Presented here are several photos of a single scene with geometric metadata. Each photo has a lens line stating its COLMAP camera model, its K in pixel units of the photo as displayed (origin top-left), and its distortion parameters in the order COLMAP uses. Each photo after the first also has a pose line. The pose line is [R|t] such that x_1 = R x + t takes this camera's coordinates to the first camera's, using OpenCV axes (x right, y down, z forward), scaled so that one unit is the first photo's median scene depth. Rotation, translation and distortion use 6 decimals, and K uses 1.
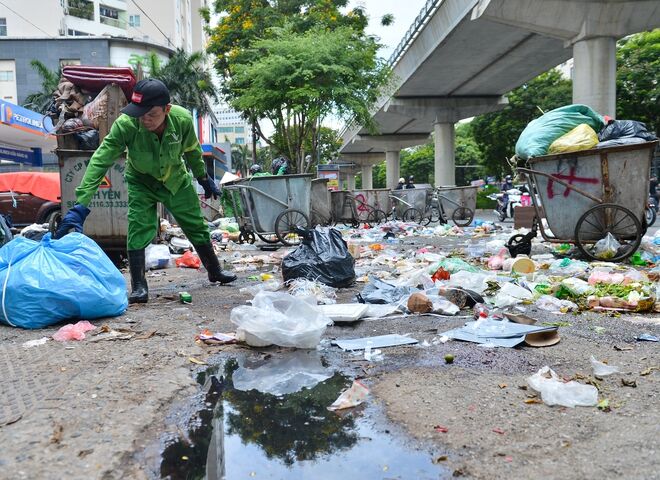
lens RADIAL K [[493.5, 0, 328.8], [0, 493.5, 241.0], [0, 0, 1]] dist [0.006594, 0.001620]
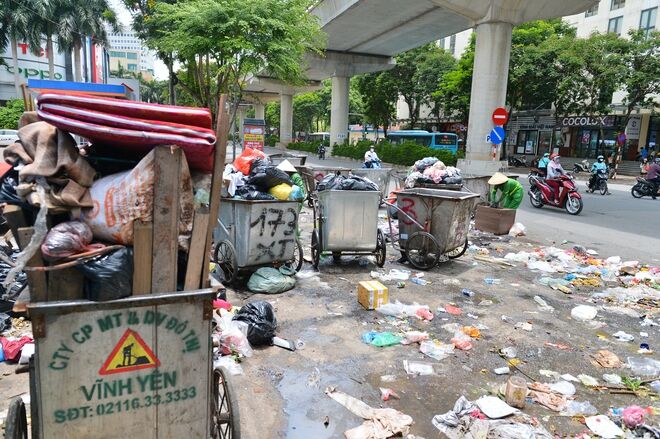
lens RADIAL K [[433.1, 0, 331.5], [0, 433.1, 218.9], [0, 0, 1]] dist [0.001220, -0.001461]
pose [[0.968094, 0.018712, 0.249887, -0.064703], [-0.045062, 0.993952, 0.100147, -0.049193], [-0.246502, -0.108212, 0.963082, 0.097651]]
